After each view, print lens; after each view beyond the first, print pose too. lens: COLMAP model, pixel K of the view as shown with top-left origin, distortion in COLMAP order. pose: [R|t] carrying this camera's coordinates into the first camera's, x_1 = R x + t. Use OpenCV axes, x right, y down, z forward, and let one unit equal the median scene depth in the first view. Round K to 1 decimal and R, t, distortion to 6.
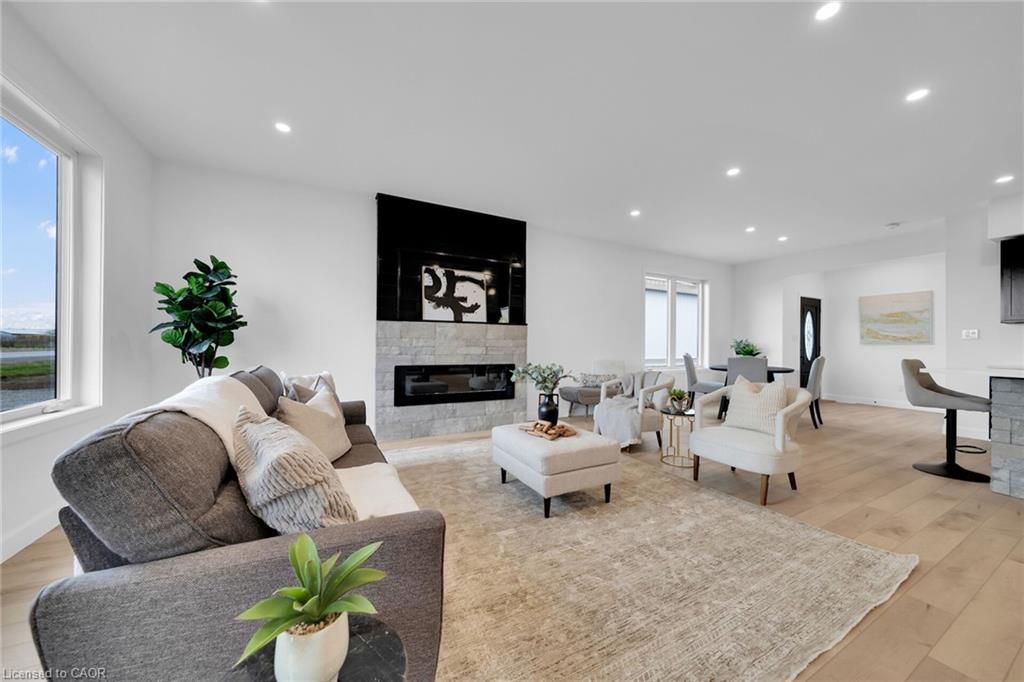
lens RADIAL K [[351.5, 0, 511.8], [0, 351.5, 342.5], [0, 0, 1]] dist [-0.005742, 0.000150]
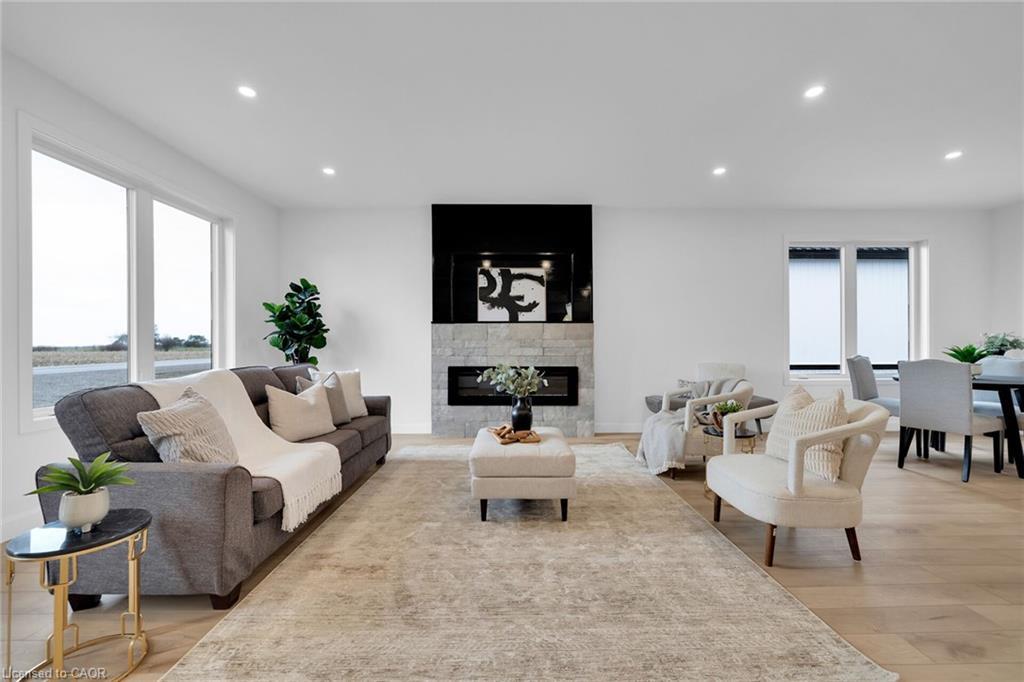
lens RADIAL K [[401.6, 0, 514.2], [0, 401.6, 341.2], [0, 0, 1]] dist [-0.006840, 0.001995]
pose [[0.892007, -0.014243, -0.451797, 0.385385], [0.012125, 0.999898, -0.007582, 0.002911], [0.451859, 0.001285, 0.892089, 0.020080]]
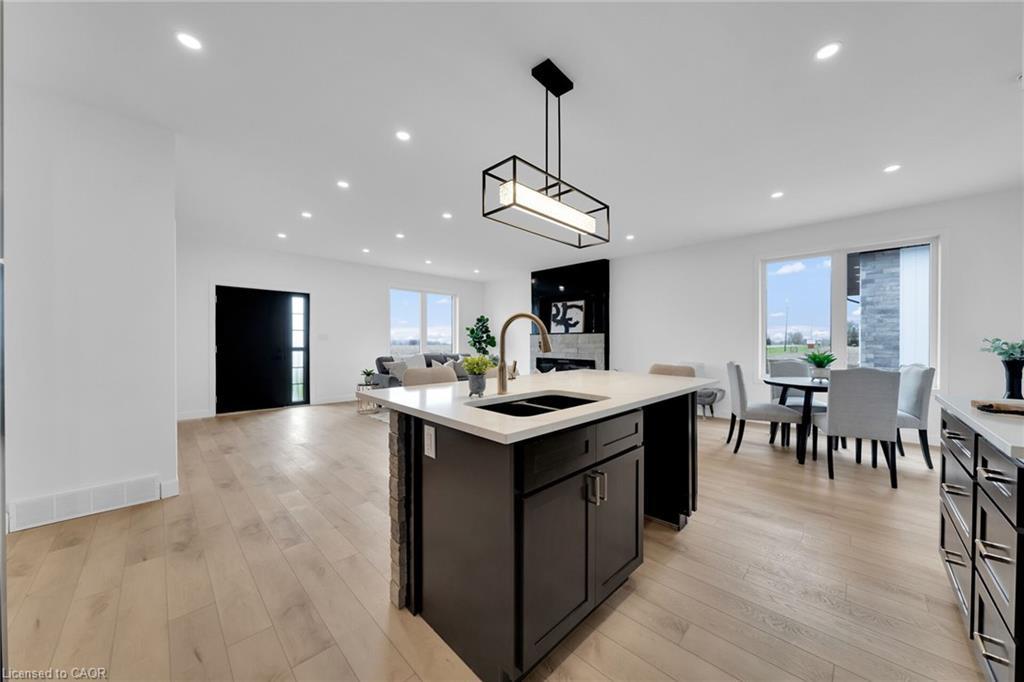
lens RADIAL K [[351.5, 0, 533.9], [0, 351.5, 341.7], [0, 0, 1]] dist [-0.005742, 0.000150]
pose [[0.336400, -0.010074, -0.941665, 1.539609], [0.005821, 0.999946, -0.008617, -0.003952], [0.941701, -0.002583, 0.336441, 0.317970]]
